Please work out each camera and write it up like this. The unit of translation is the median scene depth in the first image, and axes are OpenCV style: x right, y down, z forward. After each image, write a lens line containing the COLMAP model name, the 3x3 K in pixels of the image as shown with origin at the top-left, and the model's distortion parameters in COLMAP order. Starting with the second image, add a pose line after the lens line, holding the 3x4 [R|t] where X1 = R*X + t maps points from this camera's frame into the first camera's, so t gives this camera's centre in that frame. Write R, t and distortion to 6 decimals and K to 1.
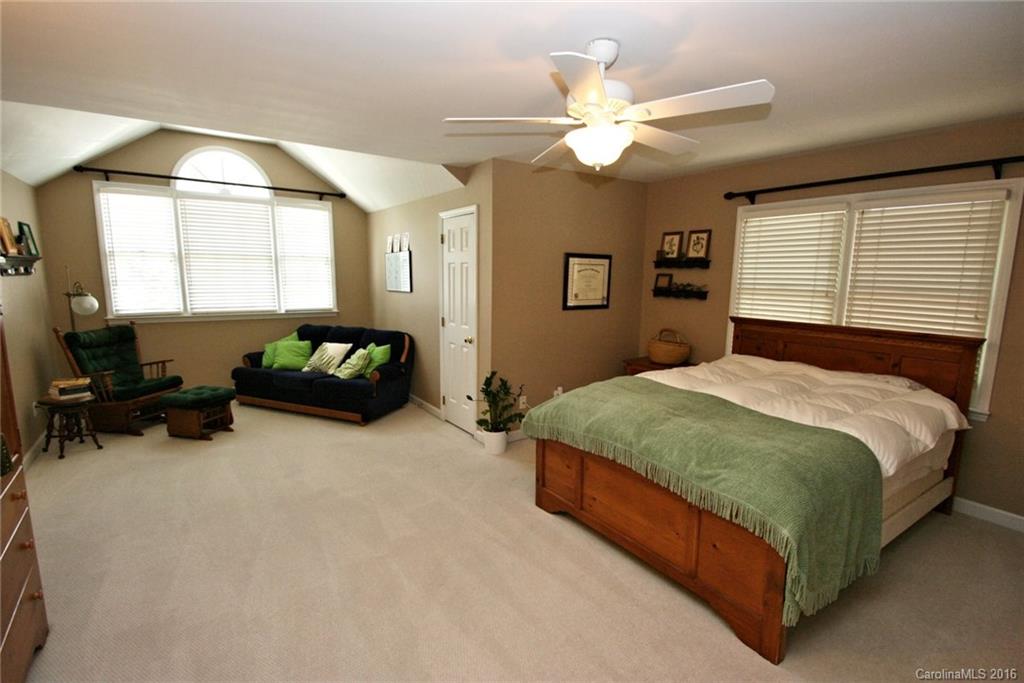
lens RADIAL K [[477.9, 0, 512.0], [0, 477.9, 341.5], [0, 0, 1]] dist [-0.031517, -0.000121]
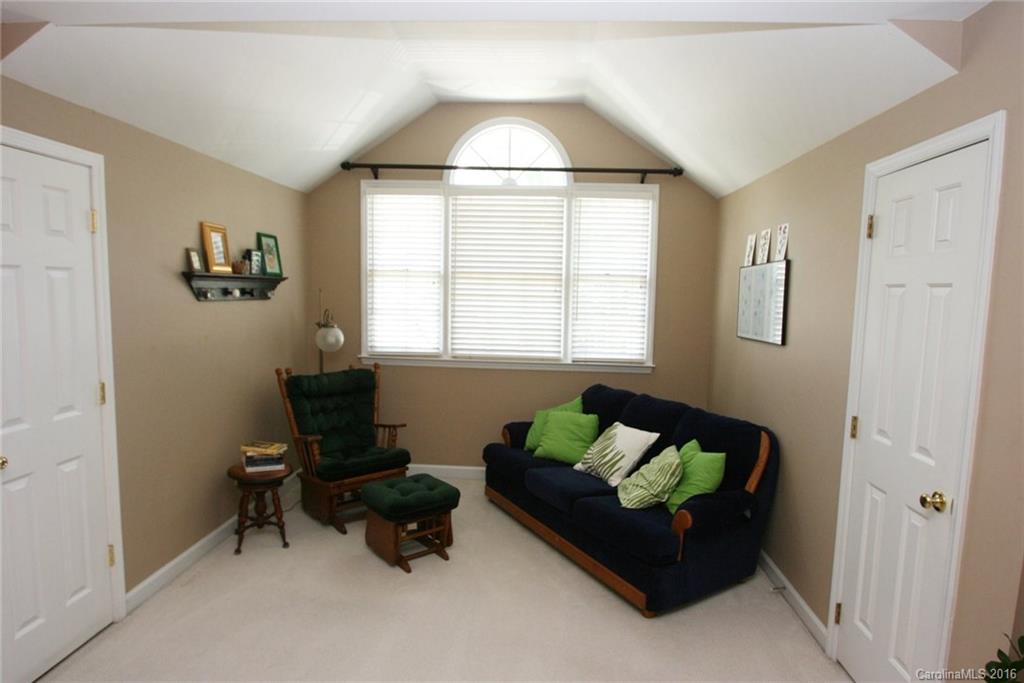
lens RADIAL K [[613.7, 0, 511.2], [0, 613.7, 368.0], [0, 0, 1]] dist [-0.004598, -0.000189]
pose [[0.797746, 0.075656, -0.598229, -0.057894], [-0.093423, 0.995626, 0.001332, -0.055522], [0.595713, 0.054826, 0.801324, 0.337002]]
